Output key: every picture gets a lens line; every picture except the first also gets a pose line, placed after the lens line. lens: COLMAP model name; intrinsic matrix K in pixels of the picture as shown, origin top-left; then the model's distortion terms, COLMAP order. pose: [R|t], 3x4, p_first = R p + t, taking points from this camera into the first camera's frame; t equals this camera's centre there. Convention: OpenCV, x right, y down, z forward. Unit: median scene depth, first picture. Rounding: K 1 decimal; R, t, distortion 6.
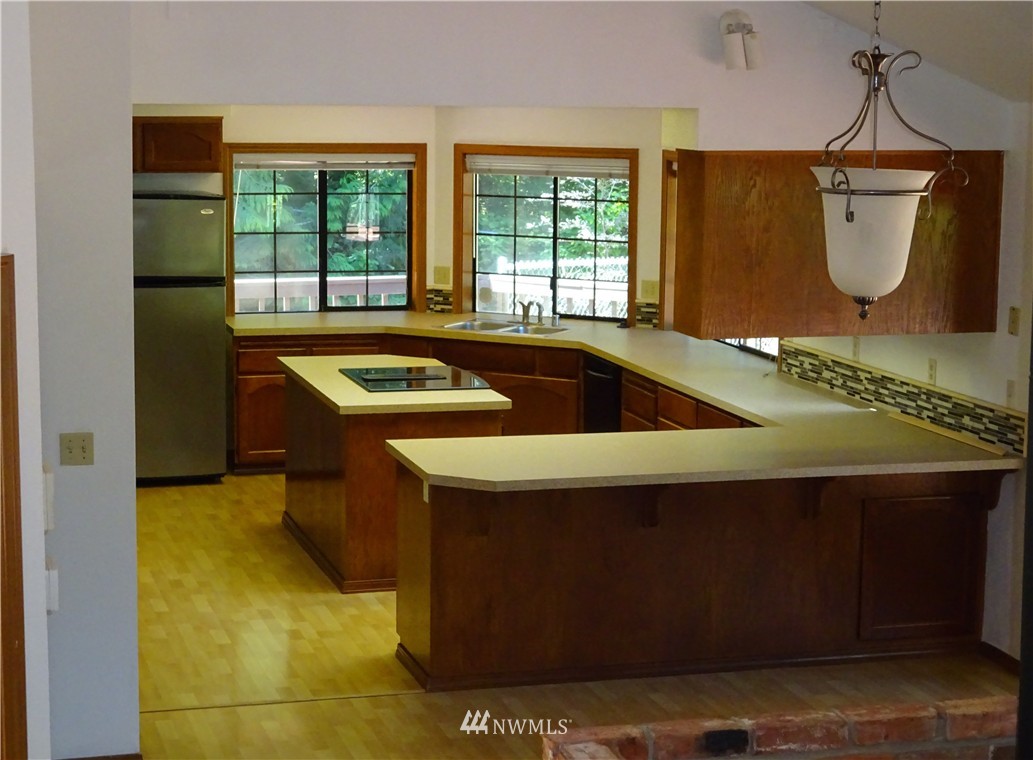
lens RADIAL K [[2147.8, 0, 516.5], [0, 2147.8, 380.0], [0, 0, 1]] dist [0.084813, 0.106974]
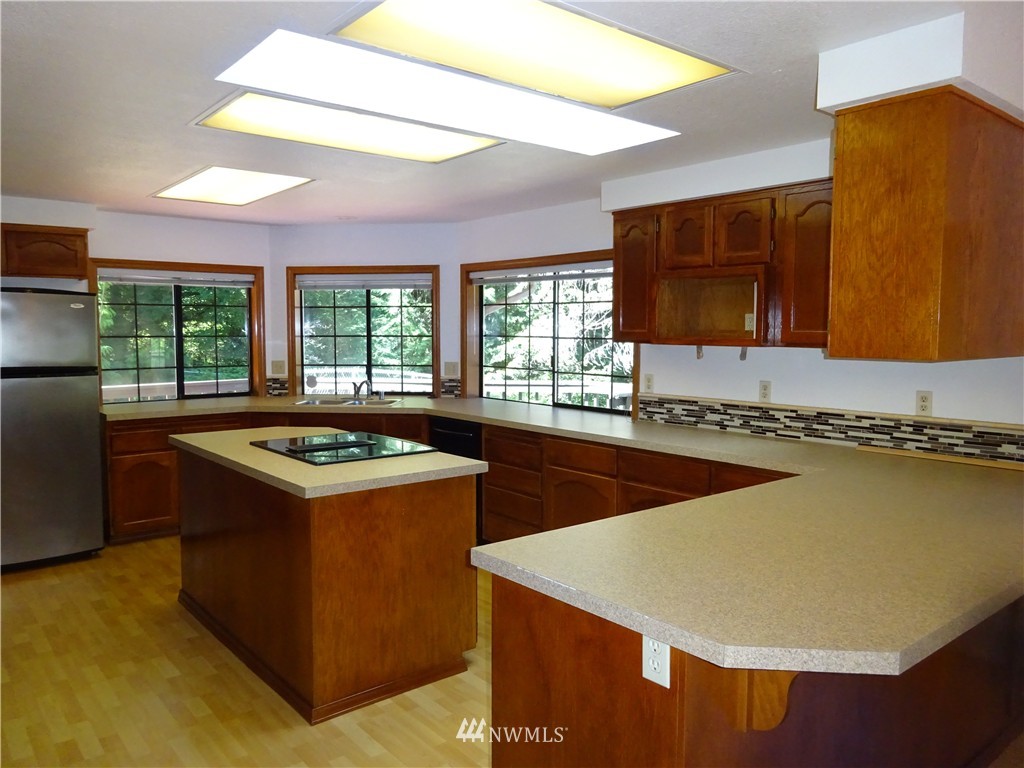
lens RADIAL K [[756.2, 0, 512.0], [0, 756.2, 384.0], [0, 0, 1]] dist [0.007493, -0.001383]
pose [[0.917347, -0.039513, 0.396123, -0.093153], [0.065903, 0.996405, -0.053229, -0.004856], [-0.392596, 0.074935, 0.916653, 0.554665]]
